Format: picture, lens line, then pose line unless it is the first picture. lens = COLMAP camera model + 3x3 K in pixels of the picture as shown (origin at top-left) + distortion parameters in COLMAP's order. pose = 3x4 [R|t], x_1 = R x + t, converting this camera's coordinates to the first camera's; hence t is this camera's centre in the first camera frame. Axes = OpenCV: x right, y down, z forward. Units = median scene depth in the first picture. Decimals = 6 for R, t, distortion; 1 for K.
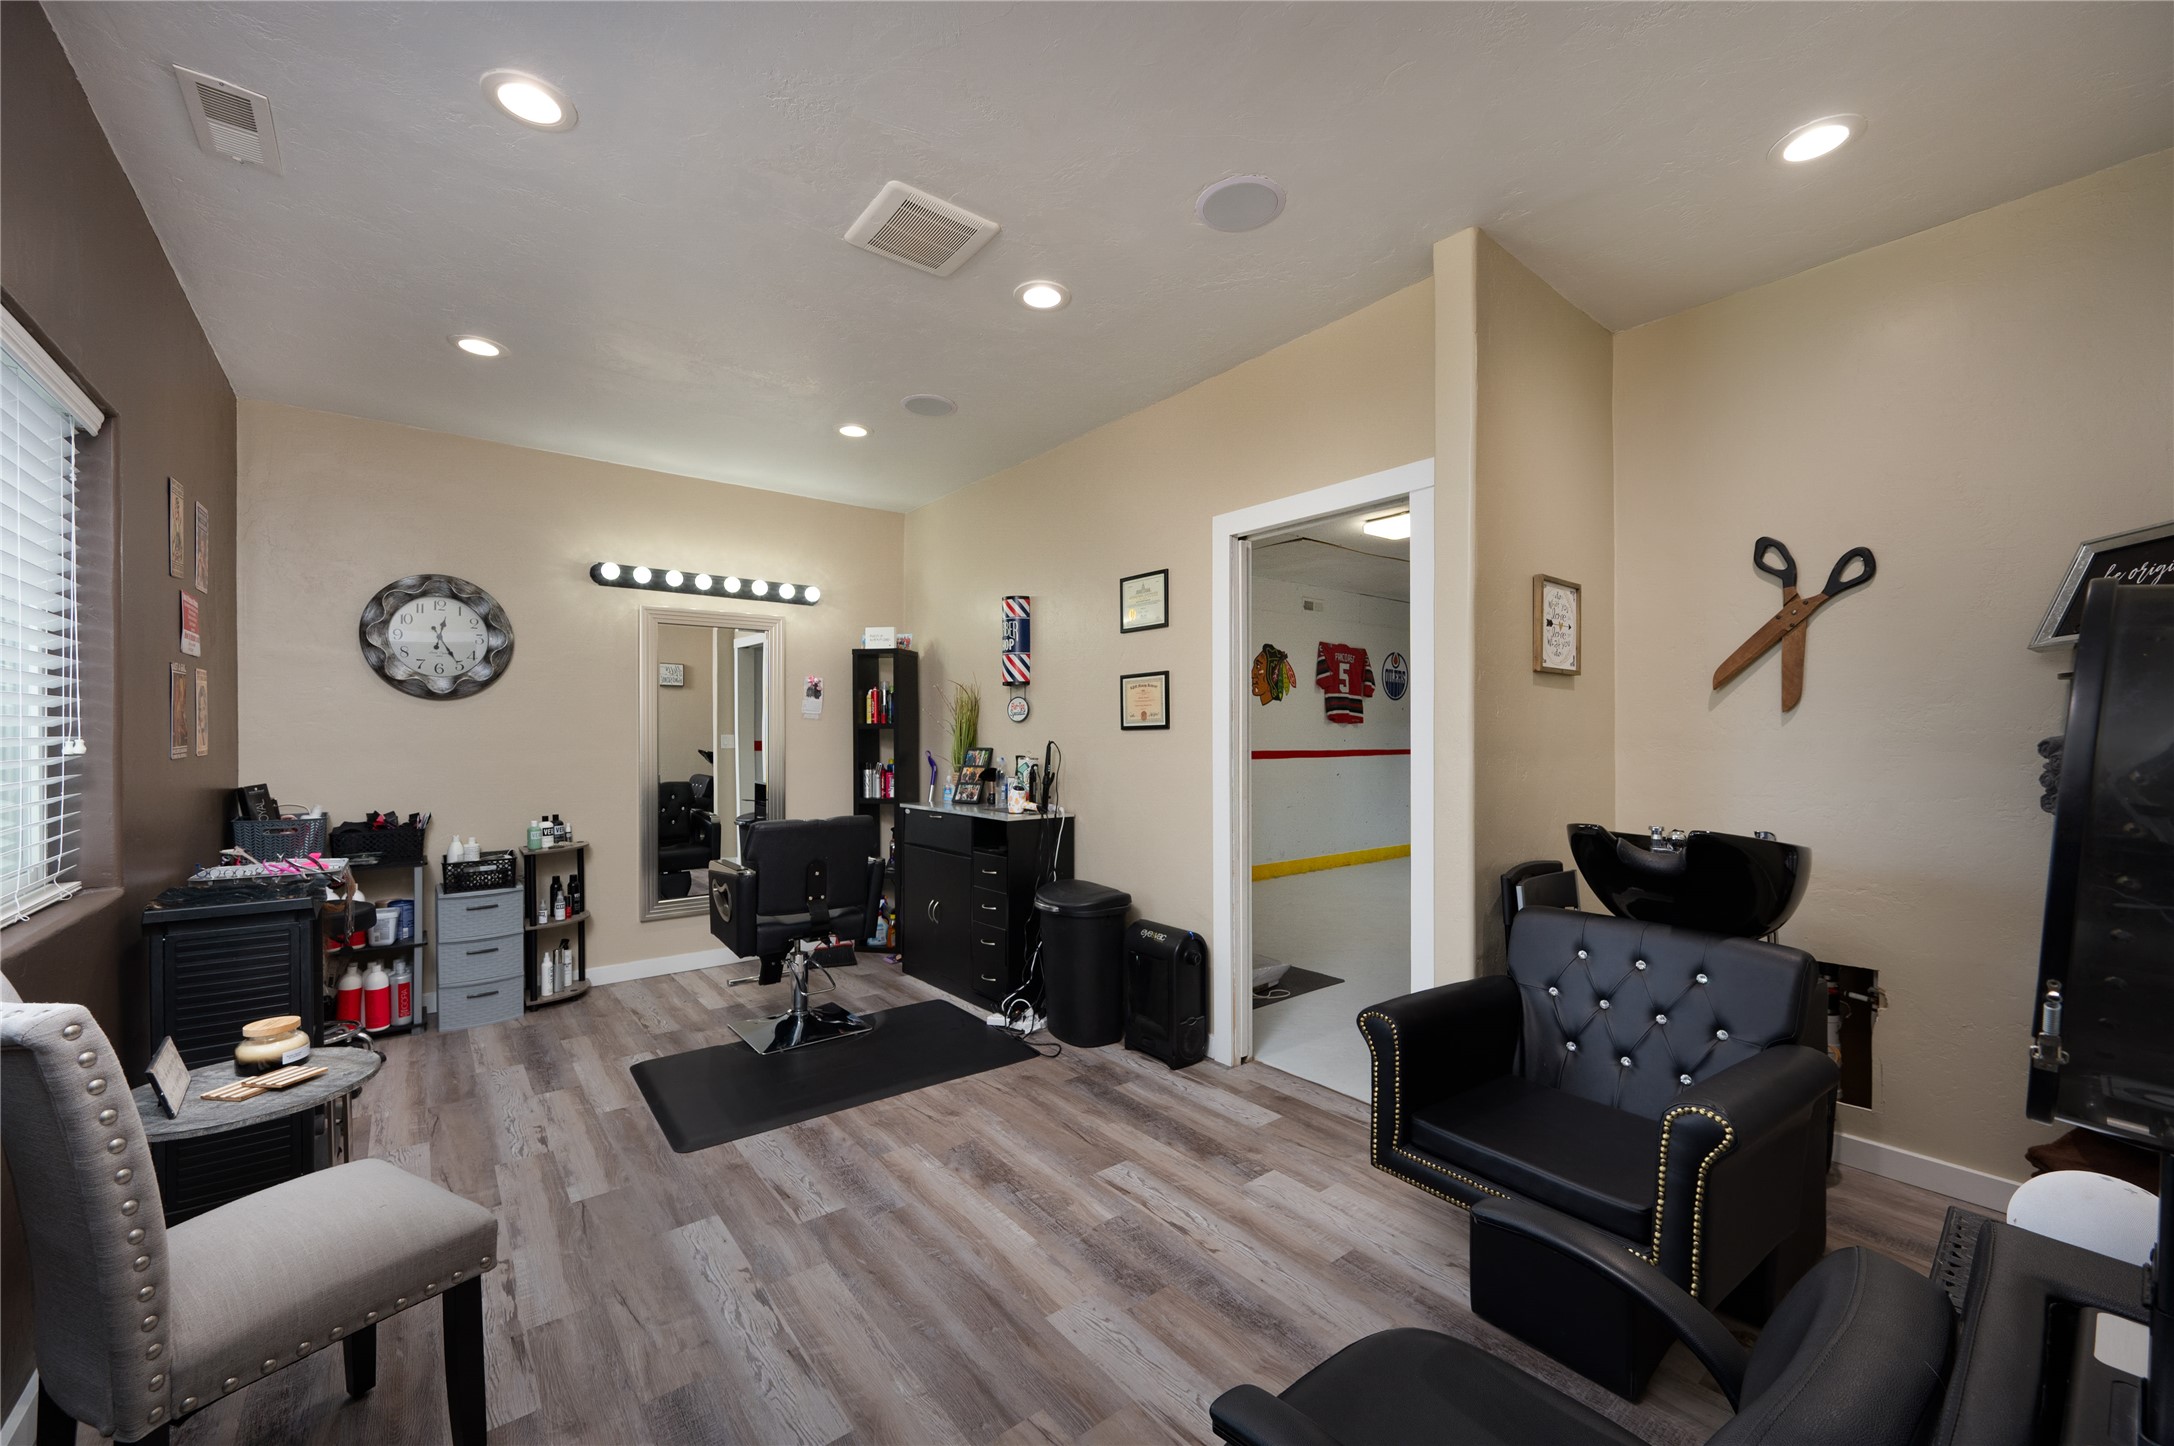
lens RADIAL K [[845.0, 0, 1079.0], [0, 845.0, 738.4], [0, 0, 1]] dist [0.000502, 0.000004]
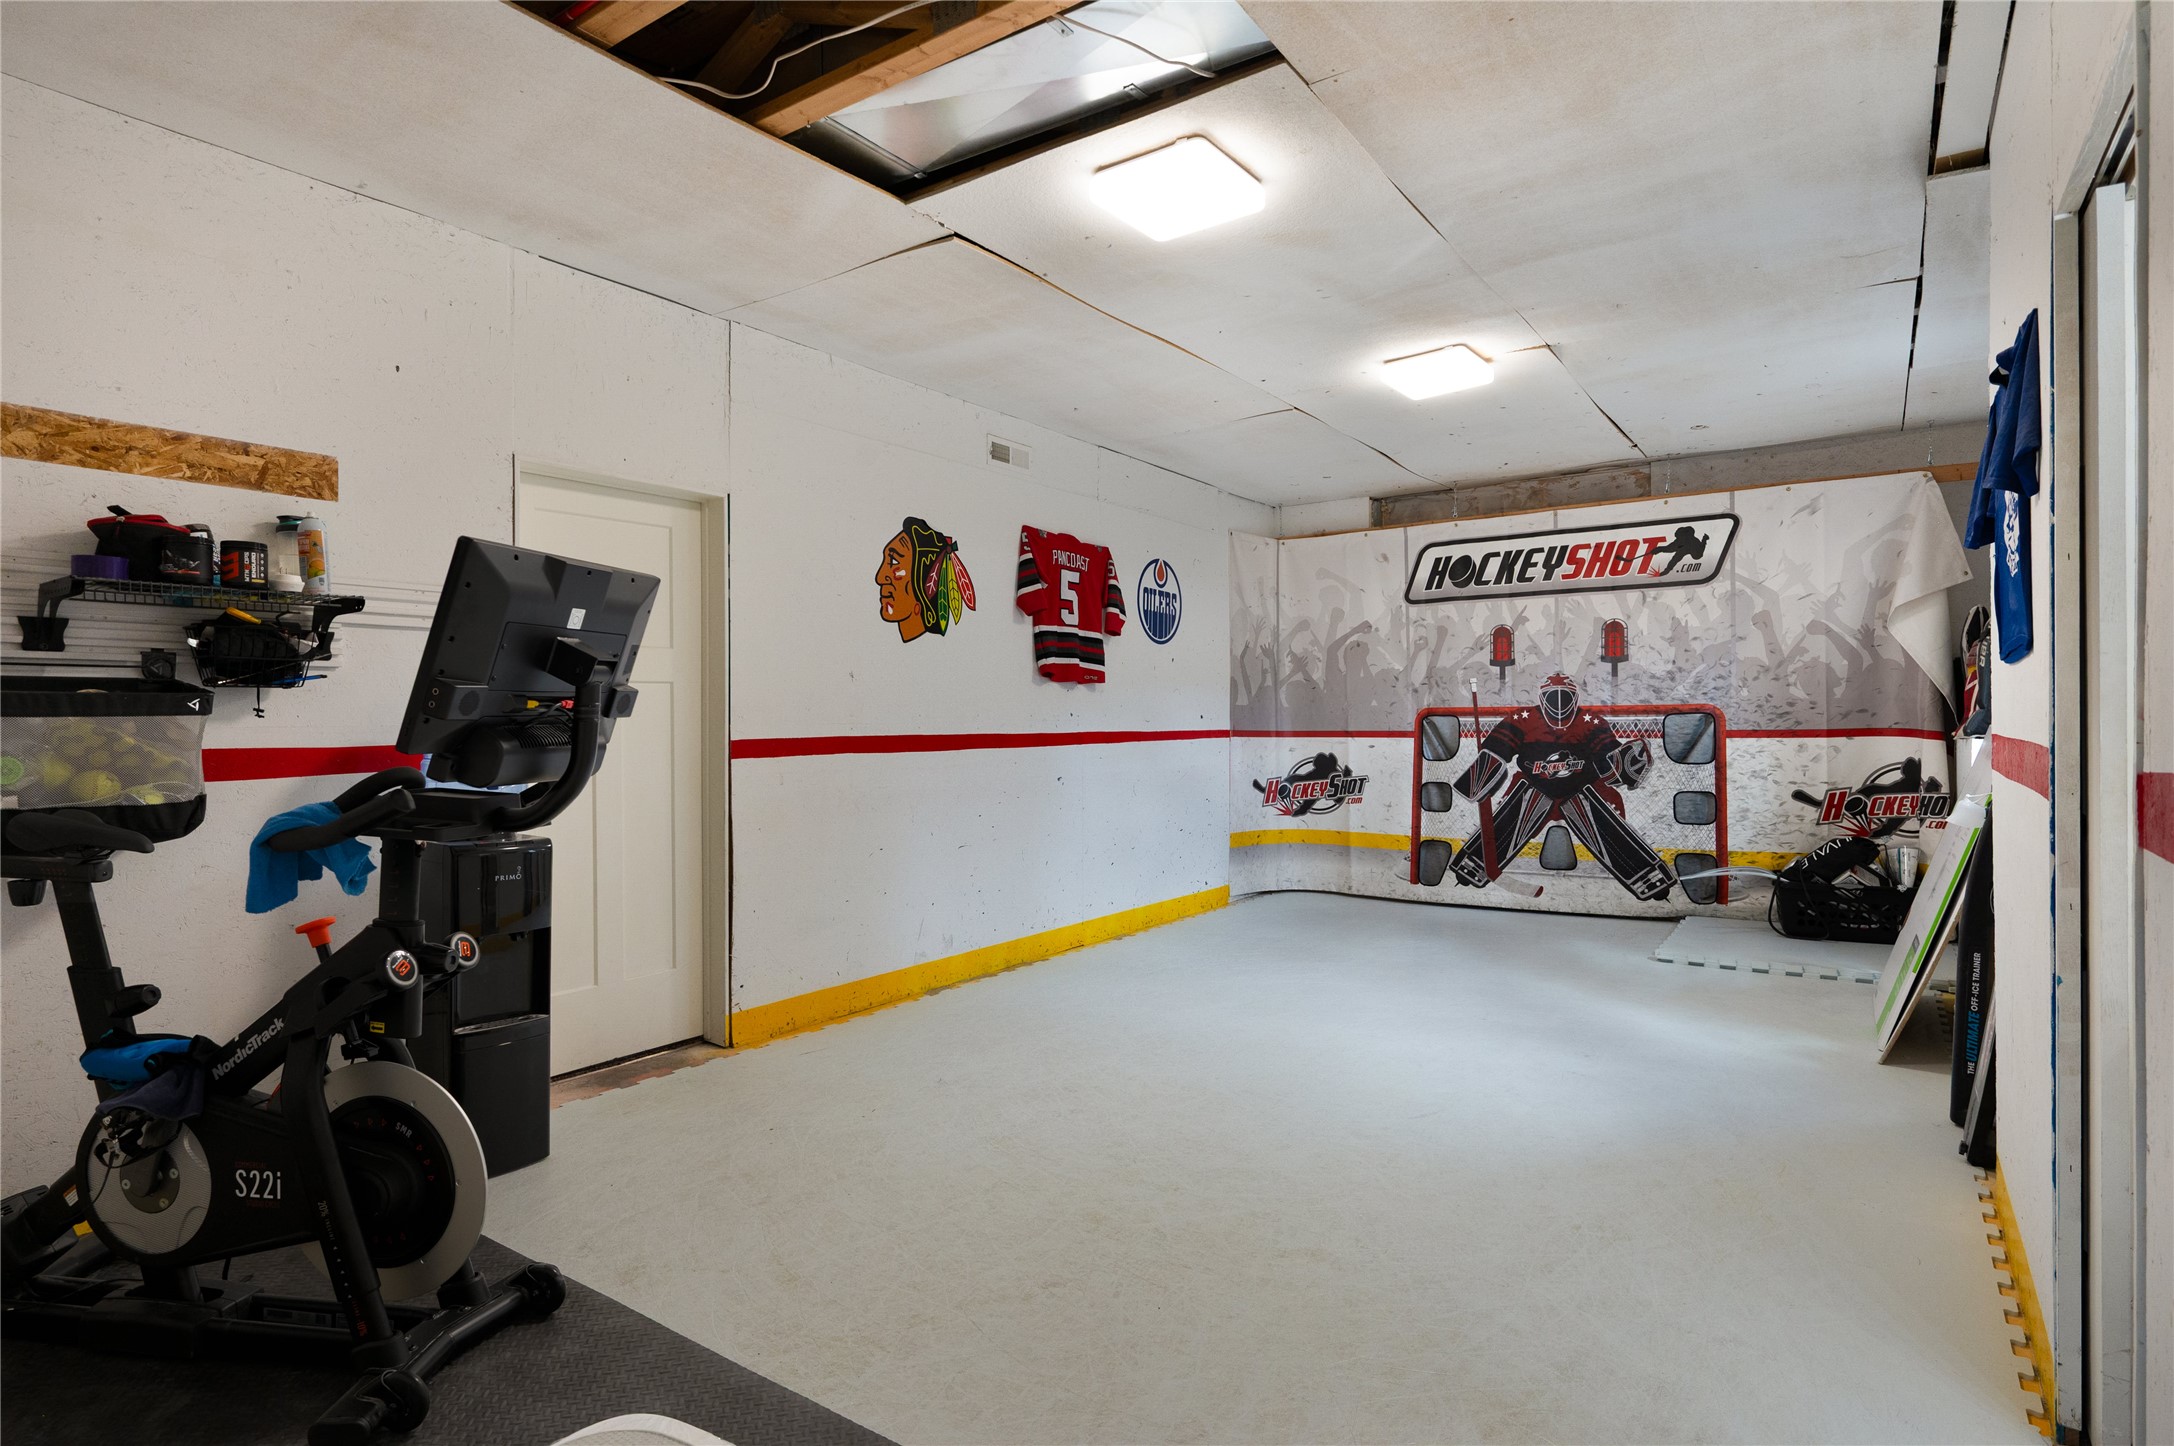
lens RADIAL K [[1126.5, 0, 1089.9], [0, 1126.5, 718.2], [0, 0, 1]] dist [-0.000059, -0.000001]
pose [[0.957385, -0.005741, 0.288759, 0.121617], [0.005899, 0.999983, 0.000324, 0.004676], [-0.288756, 0.001393, 0.957402, 0.319127]]
